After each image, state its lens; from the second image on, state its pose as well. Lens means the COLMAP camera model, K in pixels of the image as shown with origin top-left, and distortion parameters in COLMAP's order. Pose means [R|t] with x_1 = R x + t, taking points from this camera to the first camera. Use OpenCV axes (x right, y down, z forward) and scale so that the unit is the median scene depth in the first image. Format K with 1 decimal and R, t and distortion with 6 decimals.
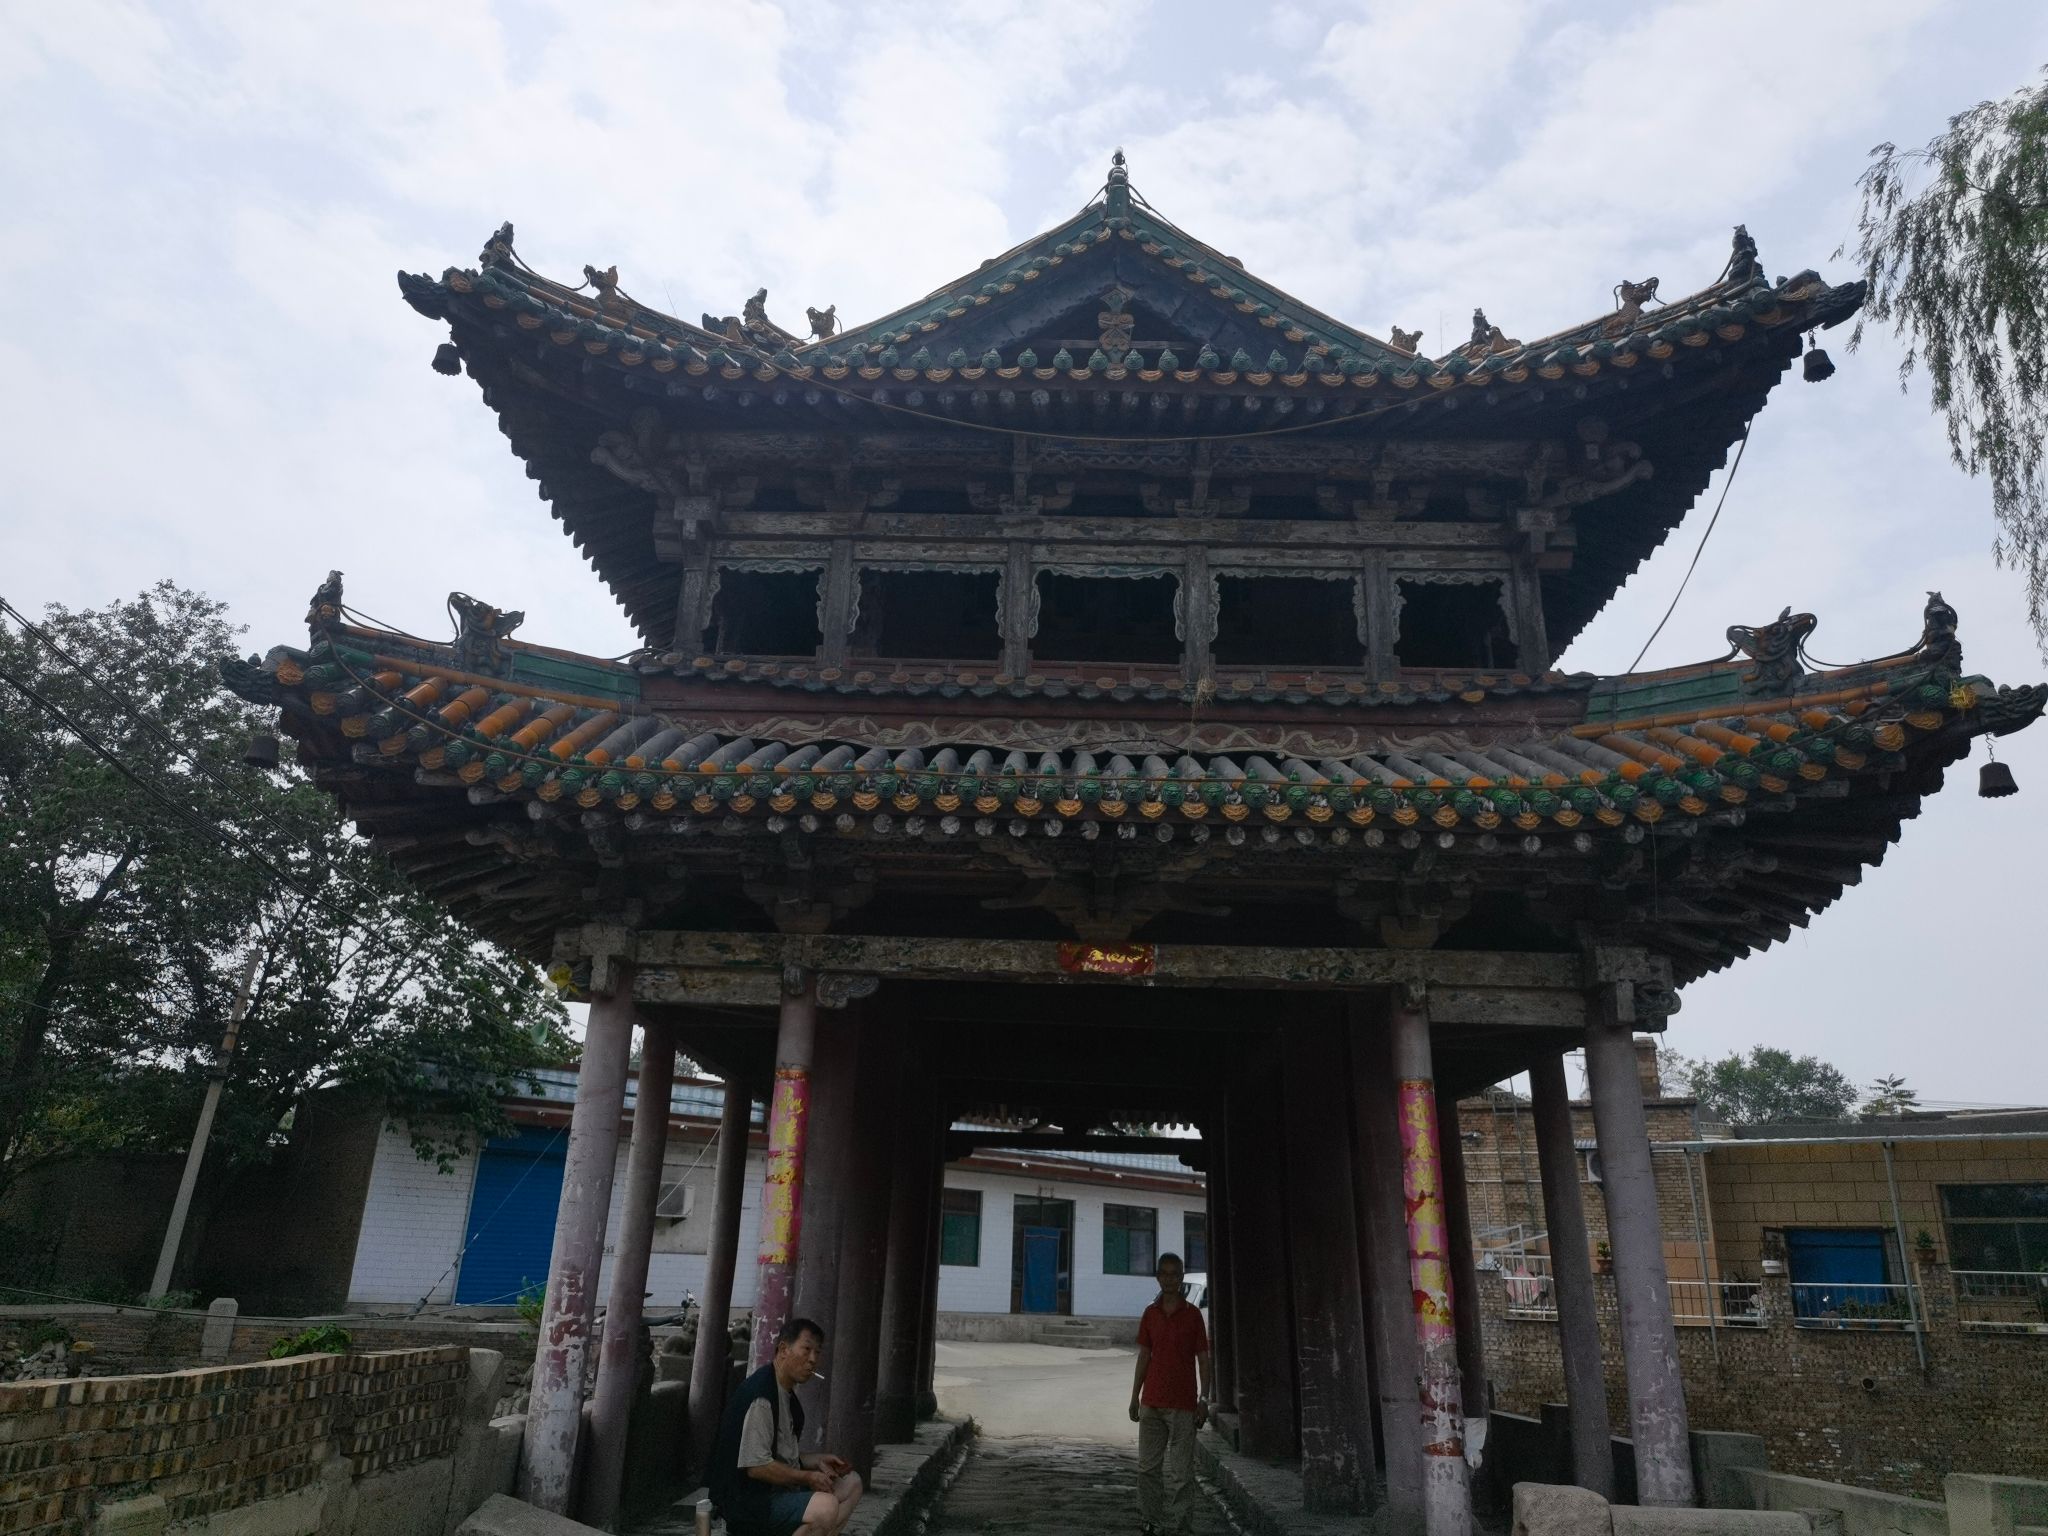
lens RADIAL K [[1419.5, 0, 1022.8], [0, 1419.5, 766.1], [0, 0, 1]] dist [0.030780, -0.000121]
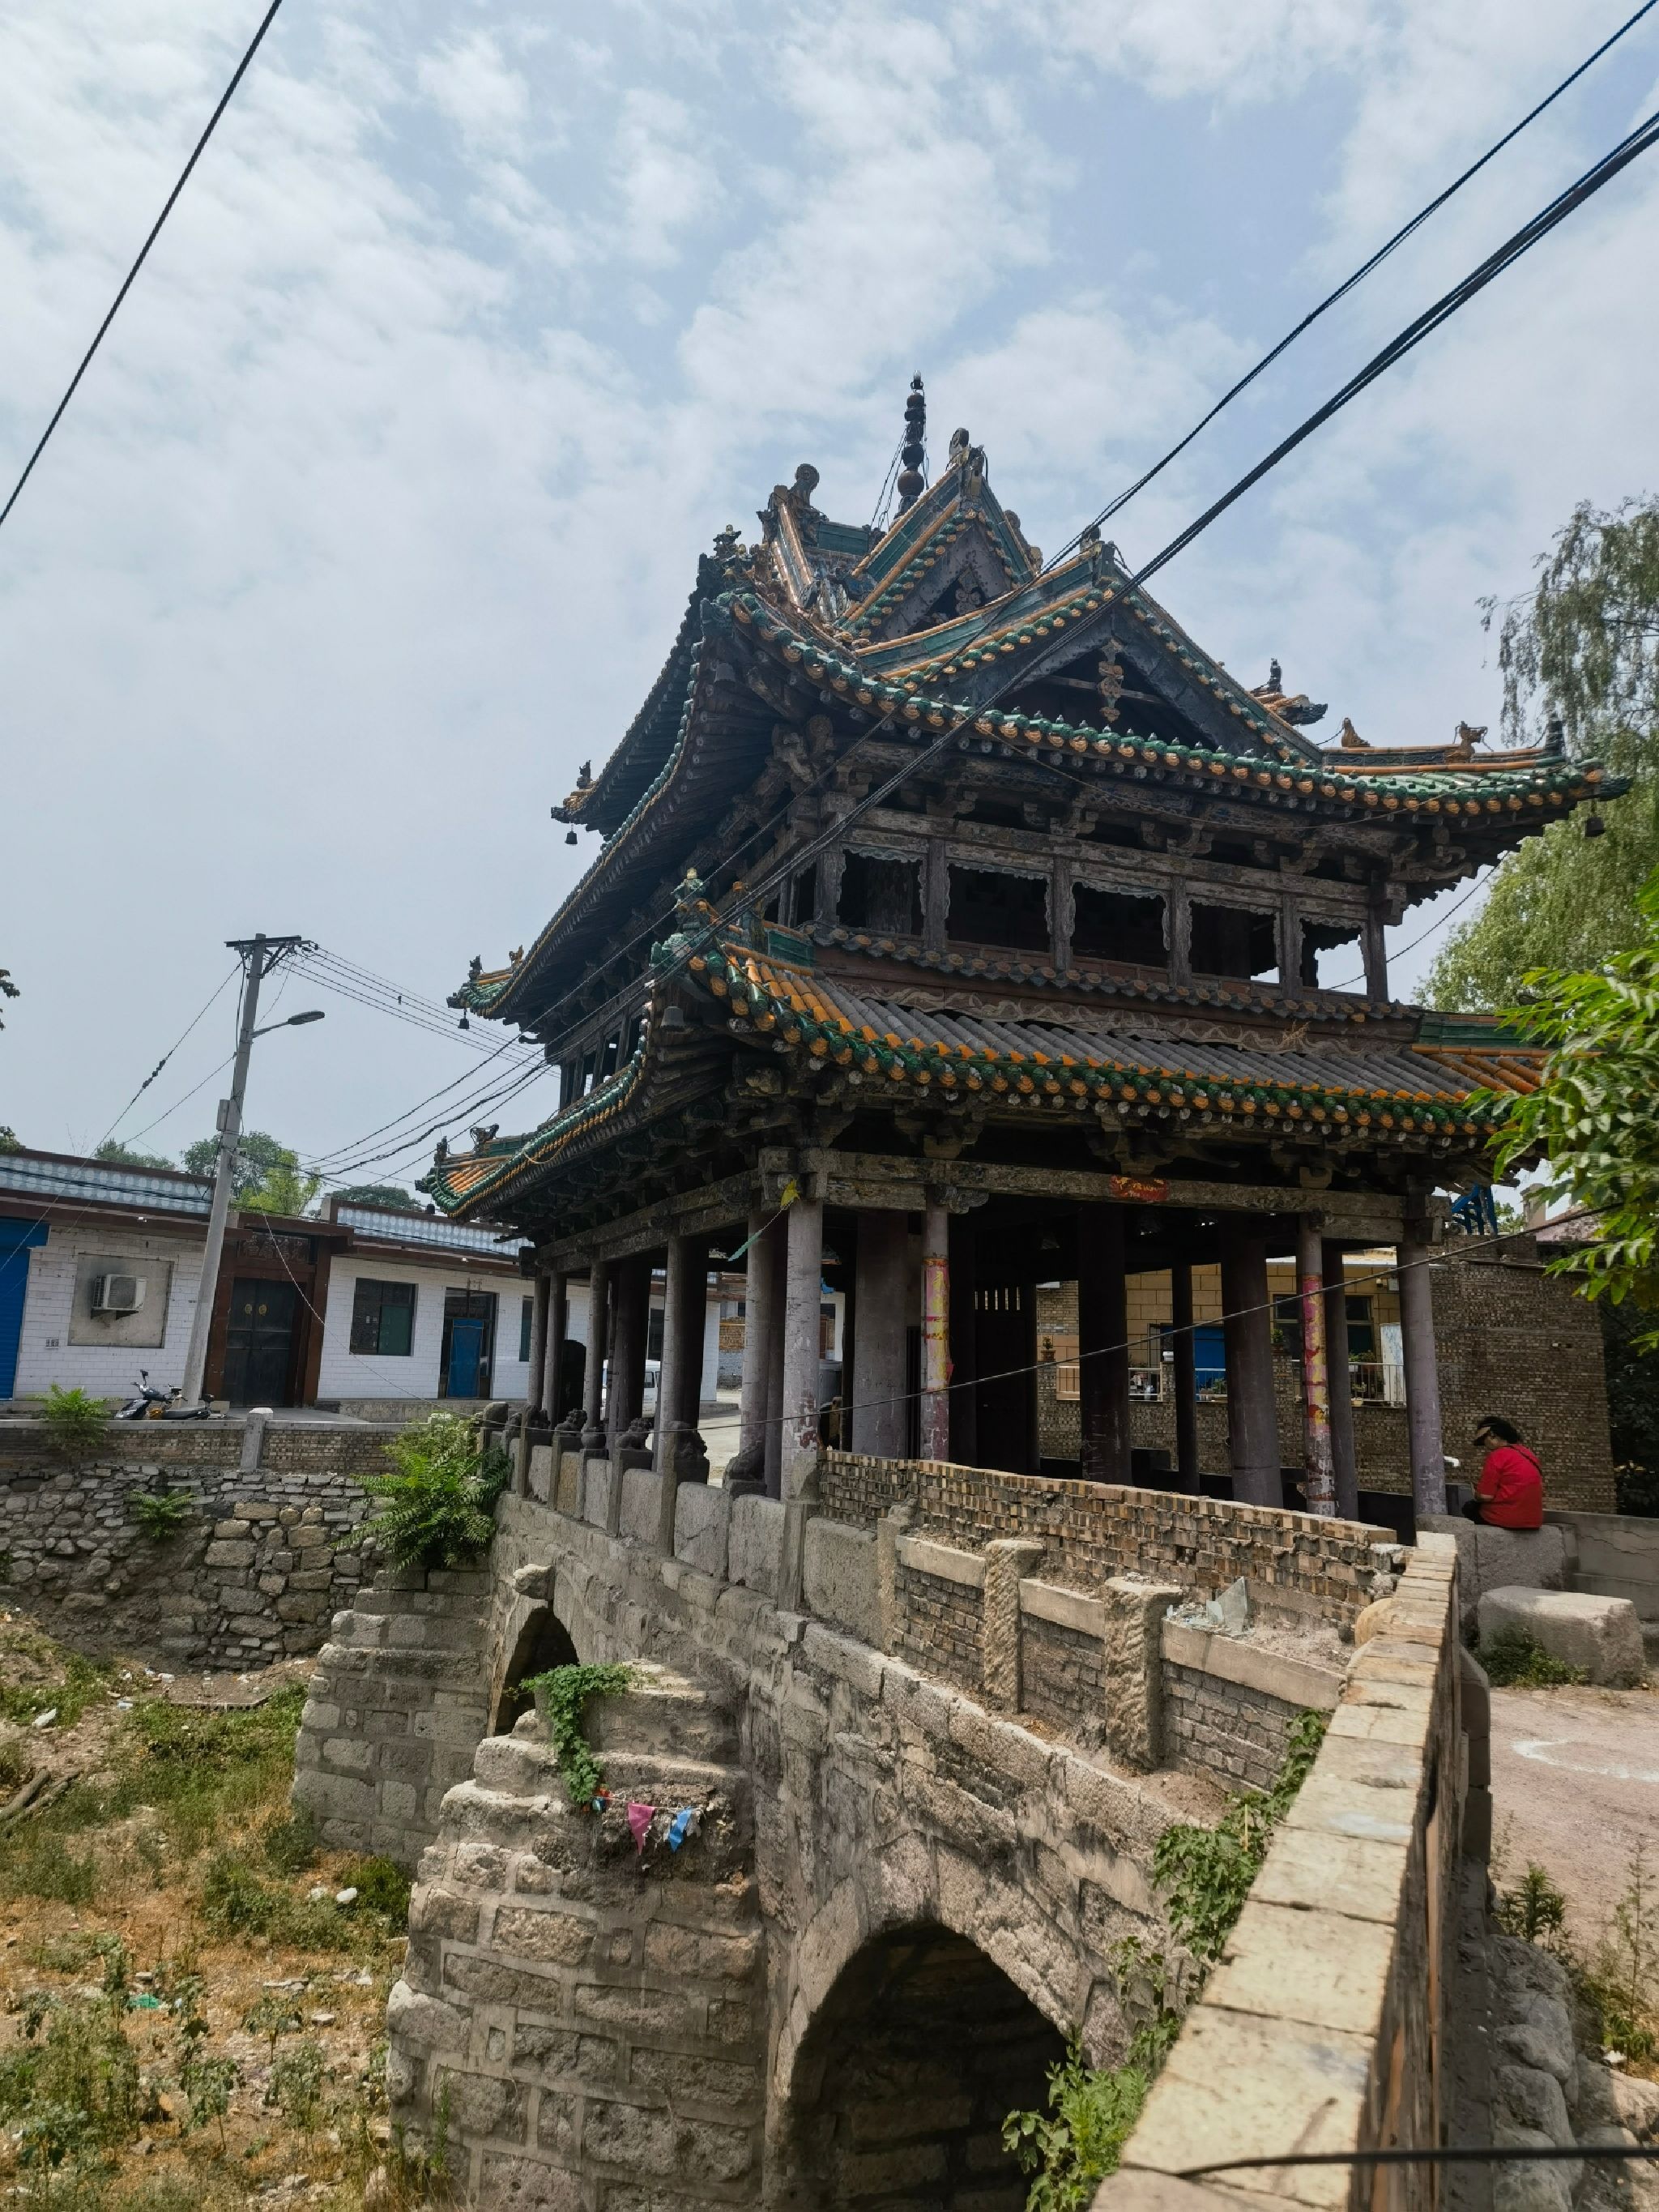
lens RADIAL K [[1533.0, 0, 831.2], [0, 1533.0, 1107.6], [0, 0, 1]] dist [0.030780, -0.000121]
pose [[0.926467, 0.054606, 0.372394, -0.712603], [-0.123249, 0.978883, 0.163089, -0.138252], [-0.355624, -0.196994, 0.913633, -0.252621]]
